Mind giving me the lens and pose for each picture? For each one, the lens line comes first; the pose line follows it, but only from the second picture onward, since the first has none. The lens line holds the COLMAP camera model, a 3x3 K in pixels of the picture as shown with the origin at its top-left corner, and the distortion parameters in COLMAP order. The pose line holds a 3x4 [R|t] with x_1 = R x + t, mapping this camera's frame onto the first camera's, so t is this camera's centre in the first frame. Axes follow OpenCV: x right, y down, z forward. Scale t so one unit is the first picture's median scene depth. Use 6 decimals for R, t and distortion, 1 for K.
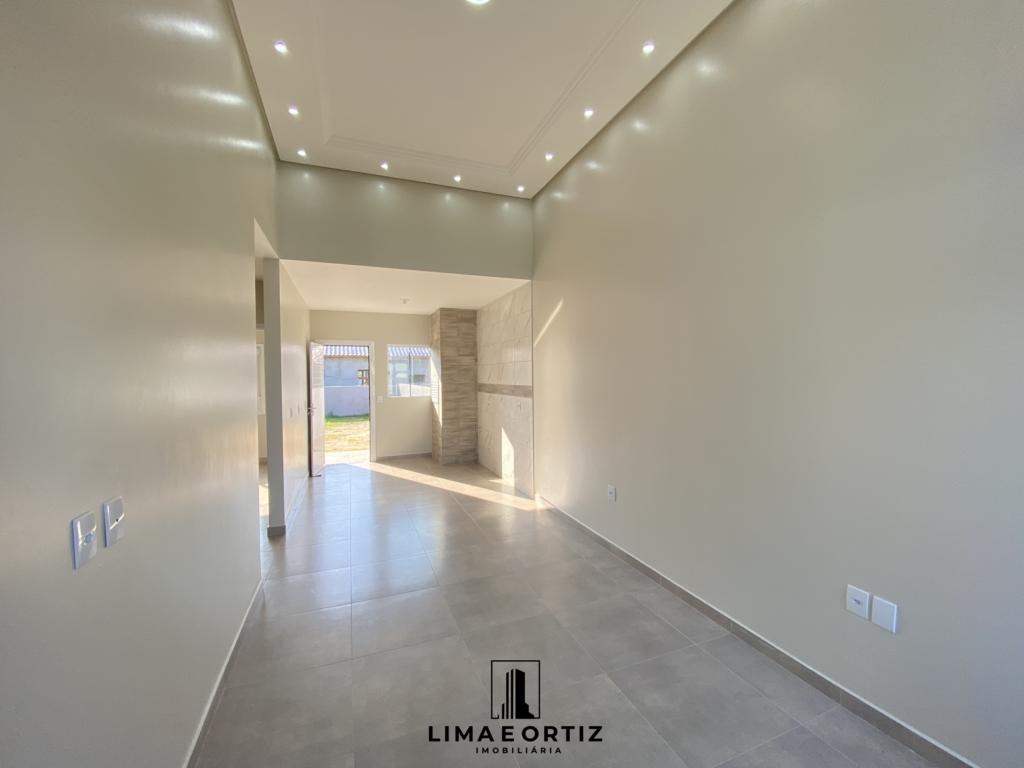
lens RADIAL K [[414.2, 0, 516.9], [0, 414.2, 383.8], [0, 0, 1]] dist [-0.001001, -0.011185]
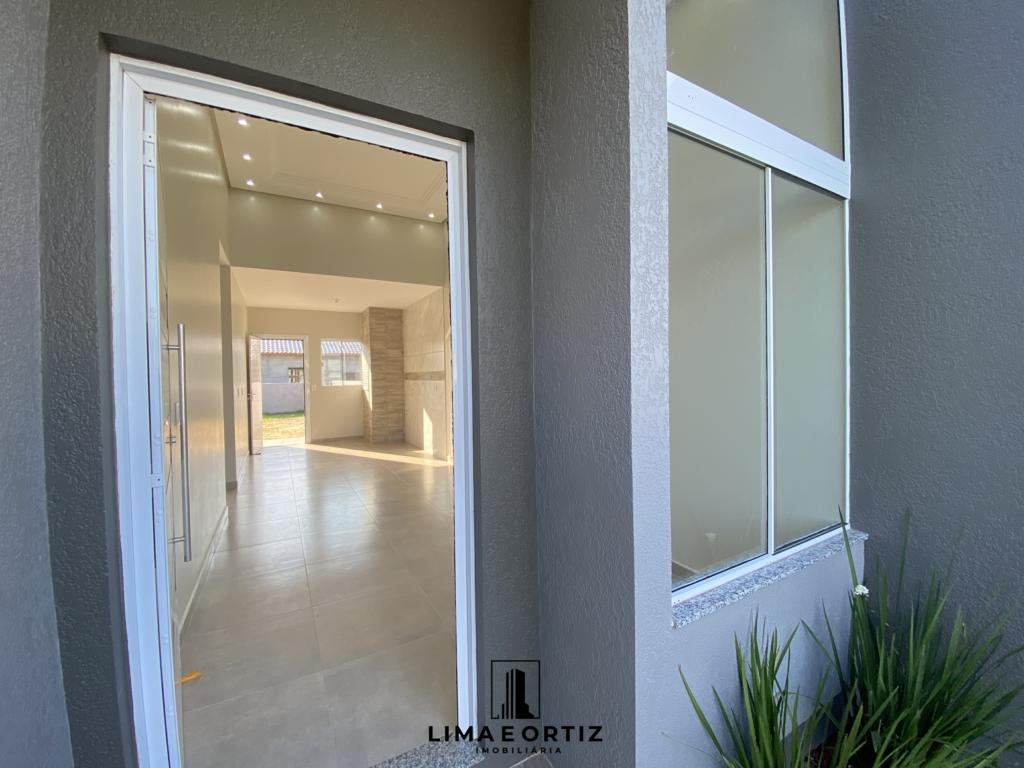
lens RADIAL K [[414.2, 0, 519.5], [0, 414.2, 384.4], [0, 0, 1]] dist [-0.001001, -0.011185]
pose [[0.988957, -0.009835, 0.147875, 0.054150], [0.009847, 0.999951, 0.000649, 0.034533], [-0.147874, 0.000815, 0.989006, -0.196631]]
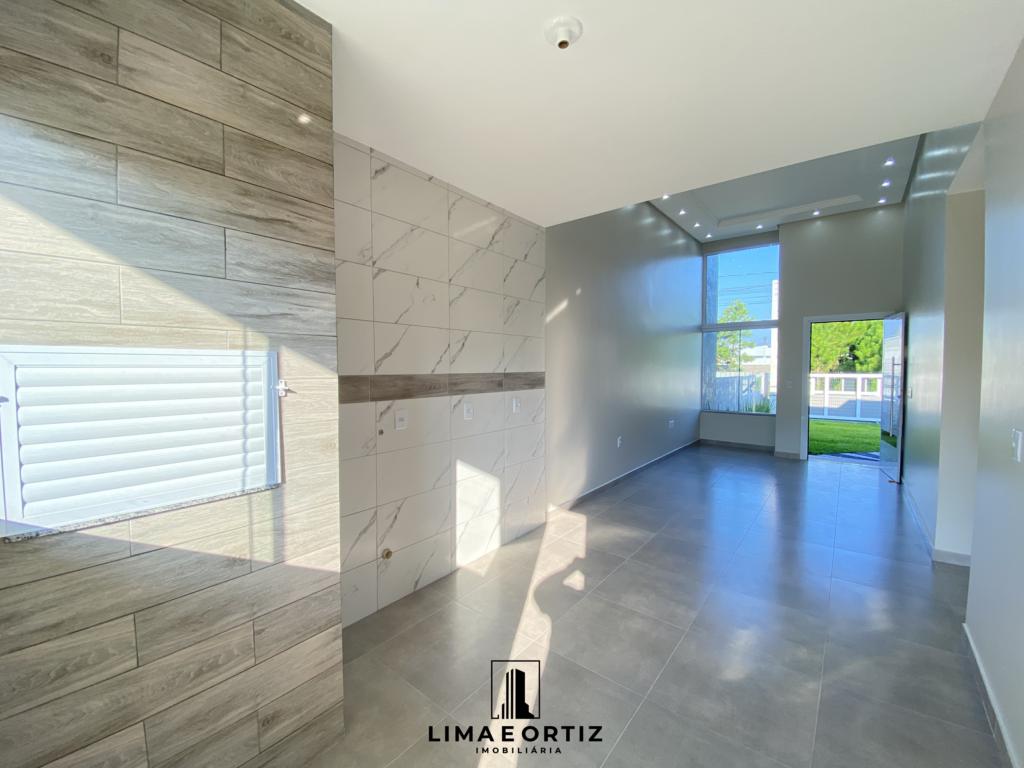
lens RADIAL K [[415.5, 0, 518.7], [0, 415.5, 382.7], [0, 0, 1]] dist [-0.021010, -0.003677]
pose [[-0.516491, -0.021913, 0.856012, -0.415711], [0.023962, 0.998911, 0.040029, -0.004885], [-0.855957, 0.041187, -0.515404, 1.019865]]
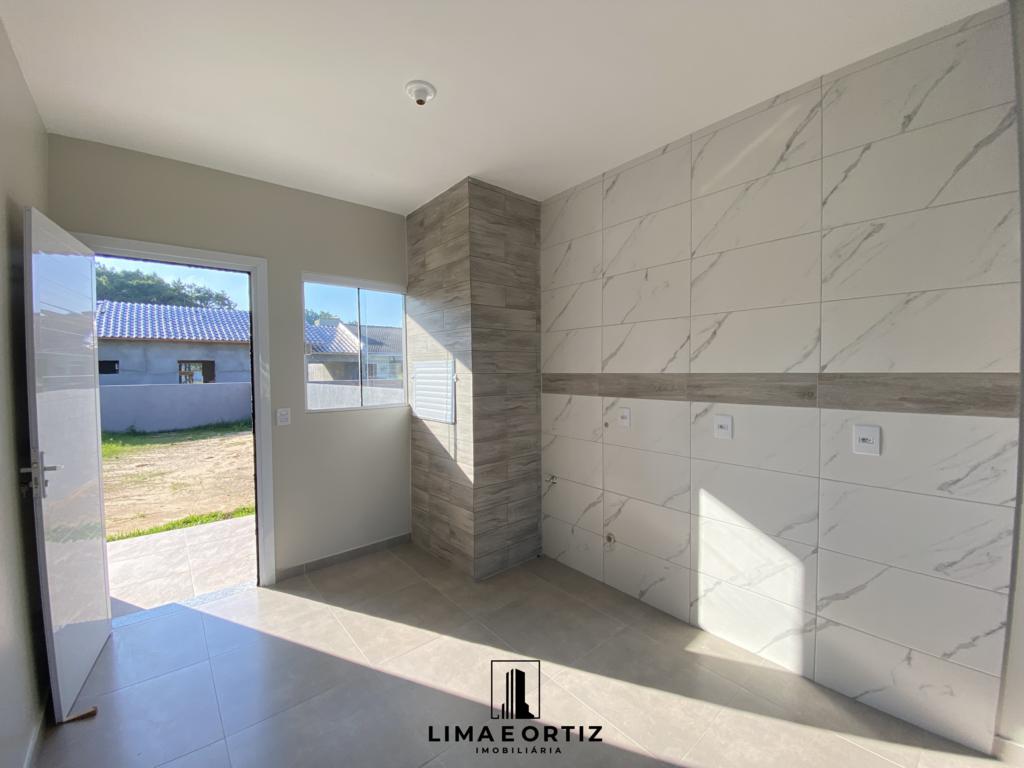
lens RADIAL K [[414.2, 0, 507.7], [0, 414.2, 383.9], [0, 0, 1]] dist [-0.001001, -0.011185]
pose [[0.949509, -0.008266, 0.313630, -0.269480], [0.005850, 0.999946, 0.008645, 0.005653], [-0.313685, -0.006373, 0.949506, 0.608804]]
